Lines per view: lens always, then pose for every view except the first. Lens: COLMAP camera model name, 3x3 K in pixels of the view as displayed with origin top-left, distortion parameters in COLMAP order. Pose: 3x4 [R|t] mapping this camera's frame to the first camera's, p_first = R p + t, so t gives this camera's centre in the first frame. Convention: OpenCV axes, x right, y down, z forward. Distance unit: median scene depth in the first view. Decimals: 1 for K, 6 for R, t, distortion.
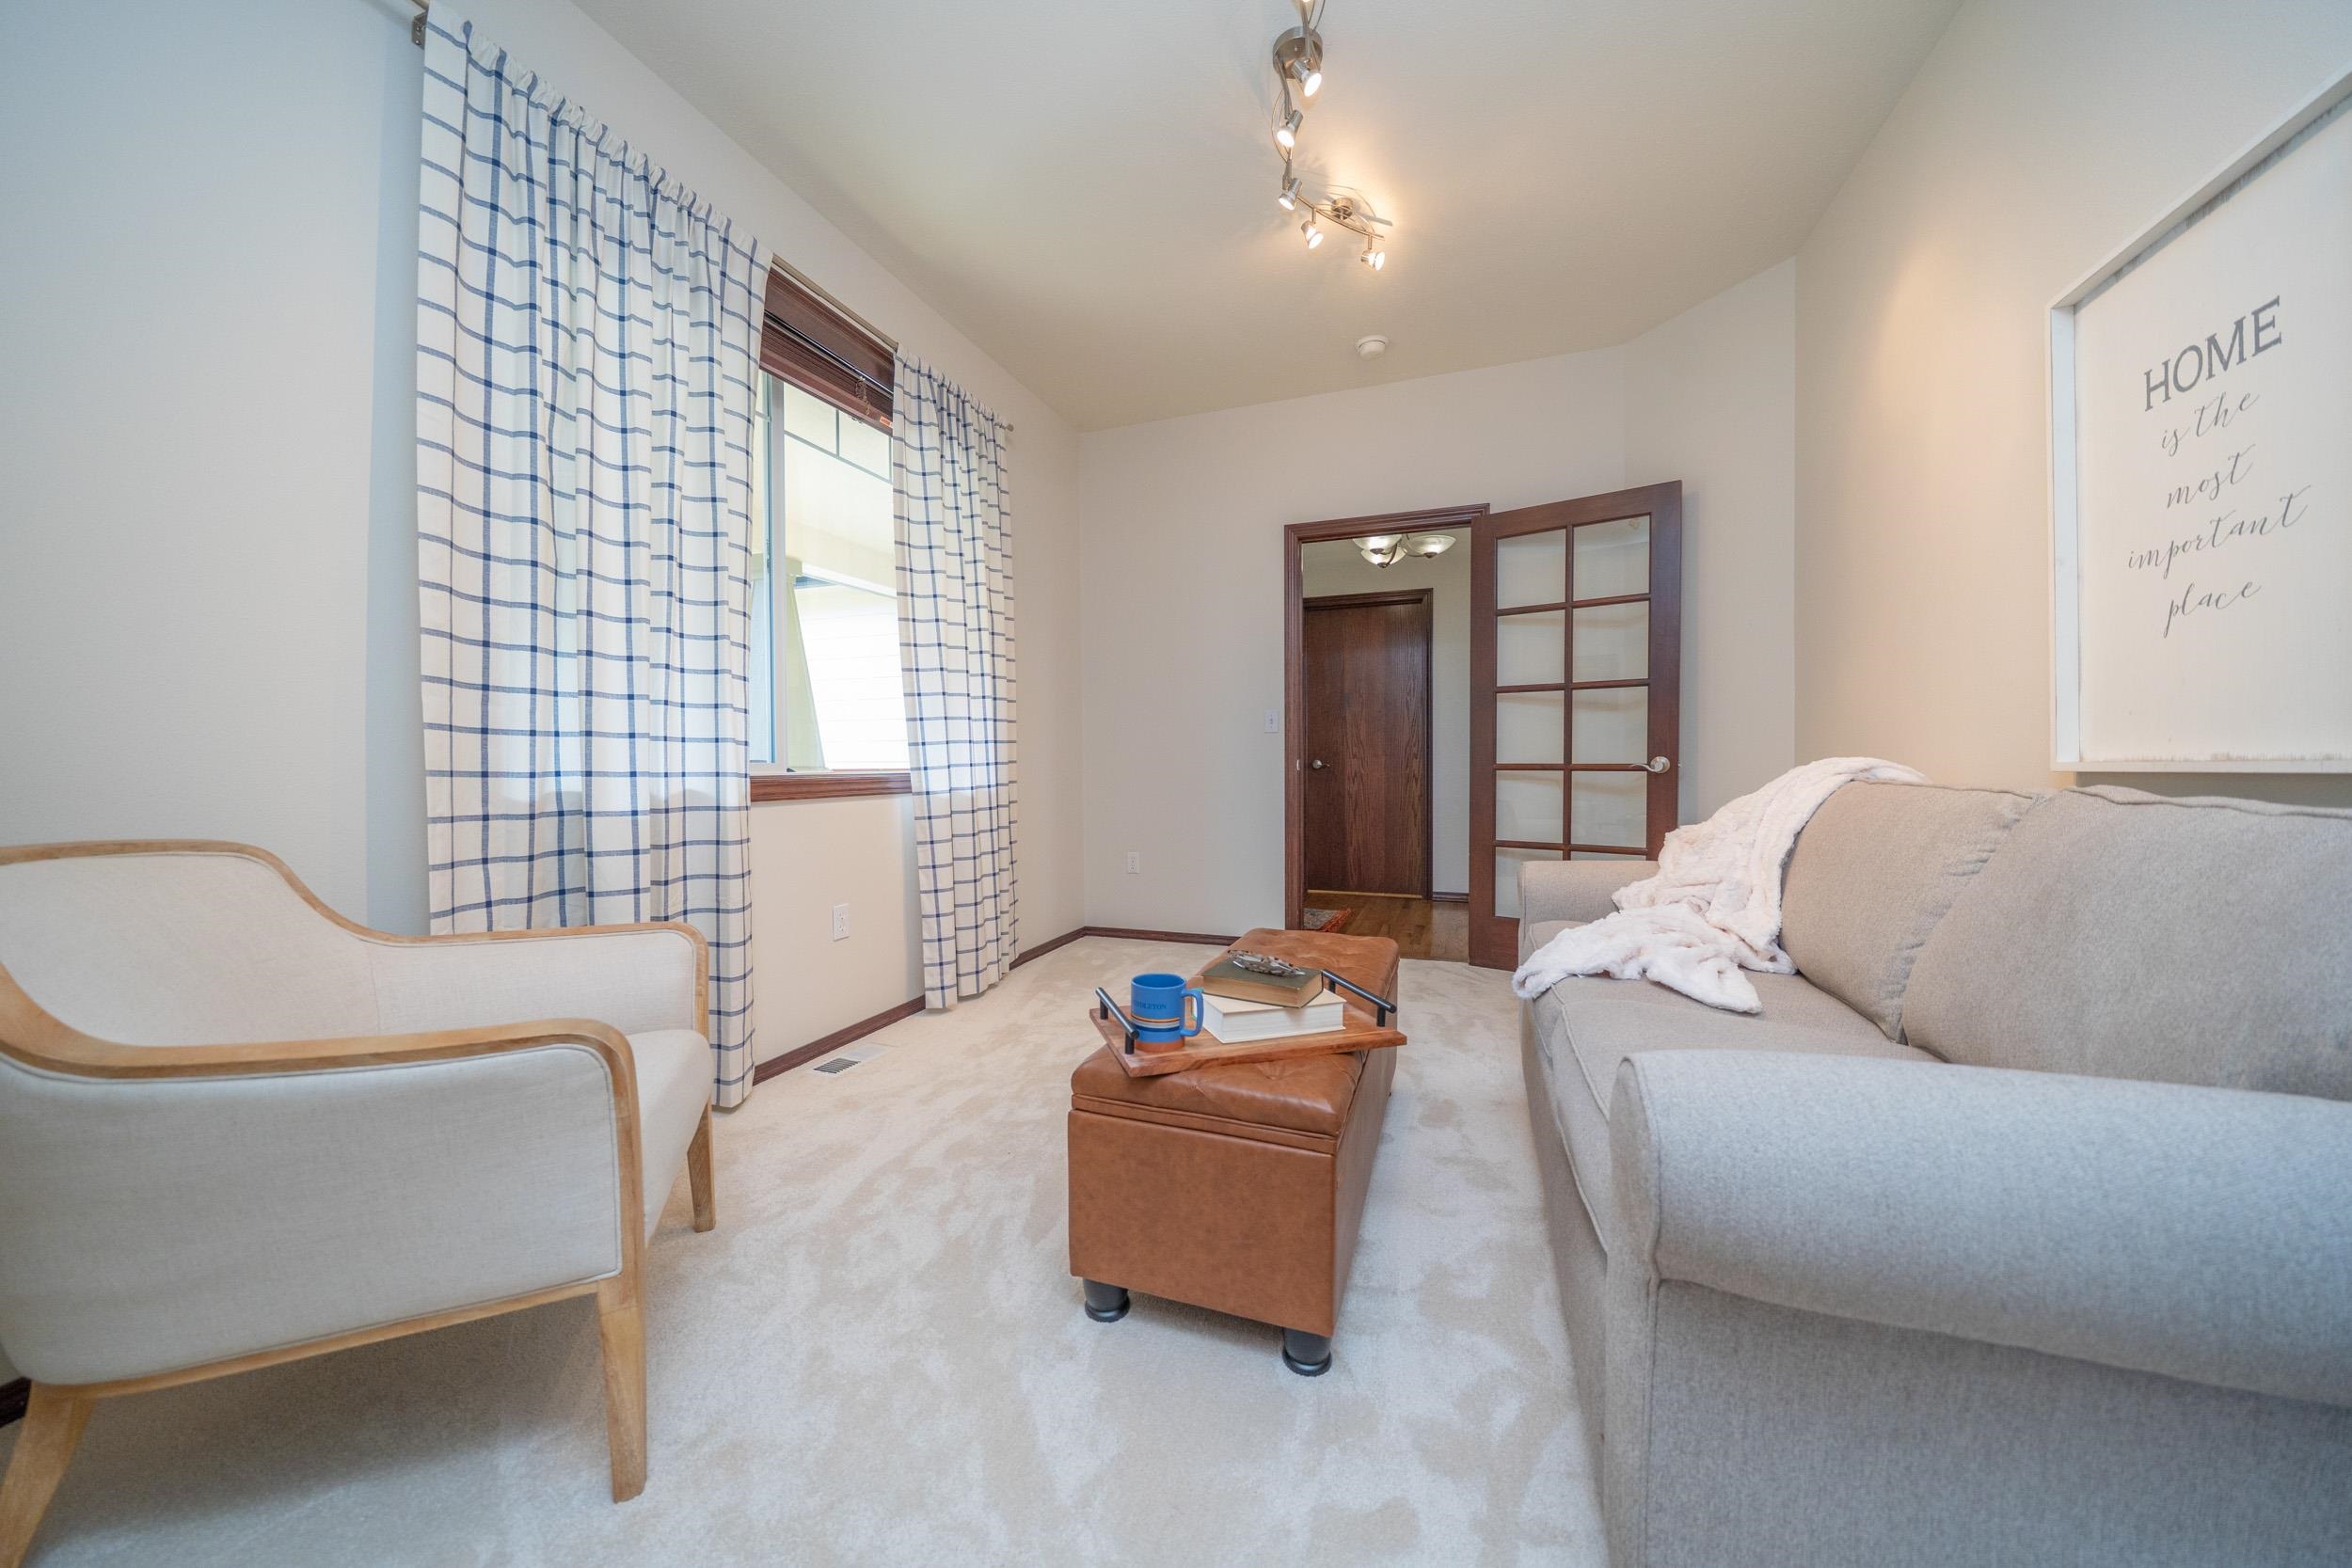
lens RADIAL K [[838.8, 0, 1188.3], [0, 838.8, 778.2], [0, 0, 1]] dist [0.000048, 0.000028]
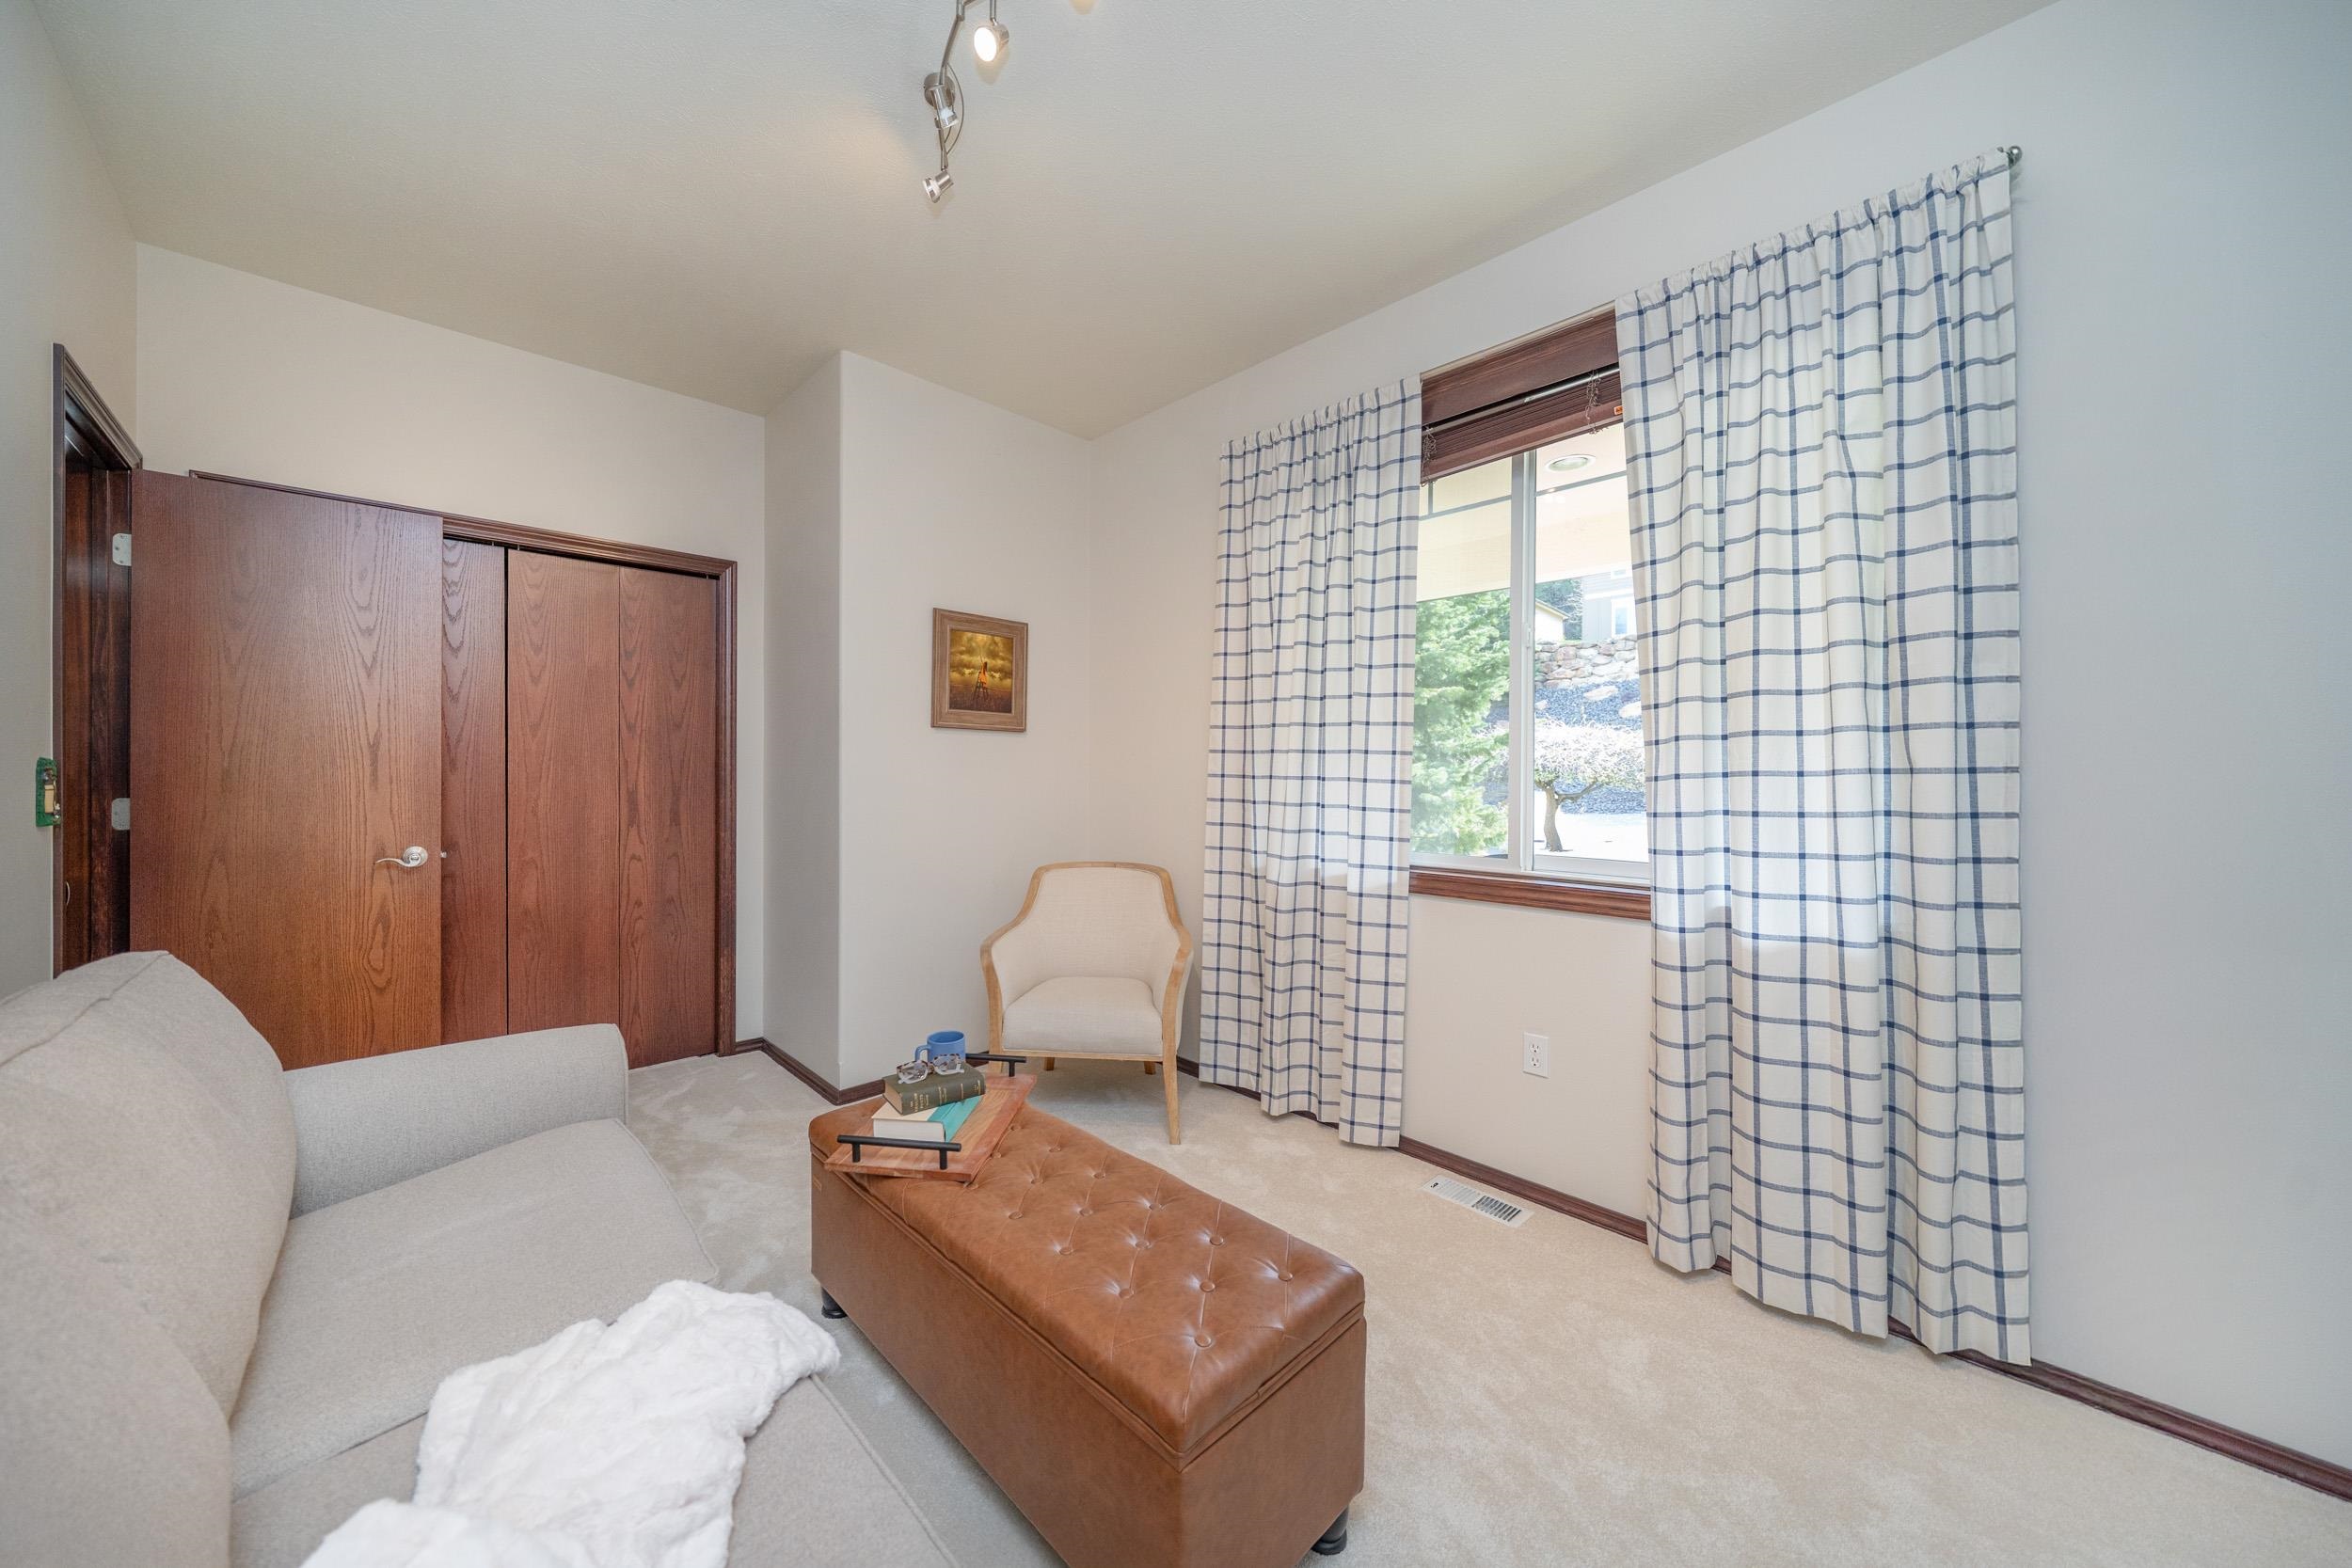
lens RADIAL K [[838.8, 0, 1188.3], [0, 838.8, 778.2], [0, 0, 1]] dist [0.000048, 0.000028]
pose [[-0.453587, 0.005608, -0.891194, 0.502187], [-0.018432, 0.999707, 0.015672, -0.114632], [0.891021, 0.023535, -0.453351, 1.076628]]
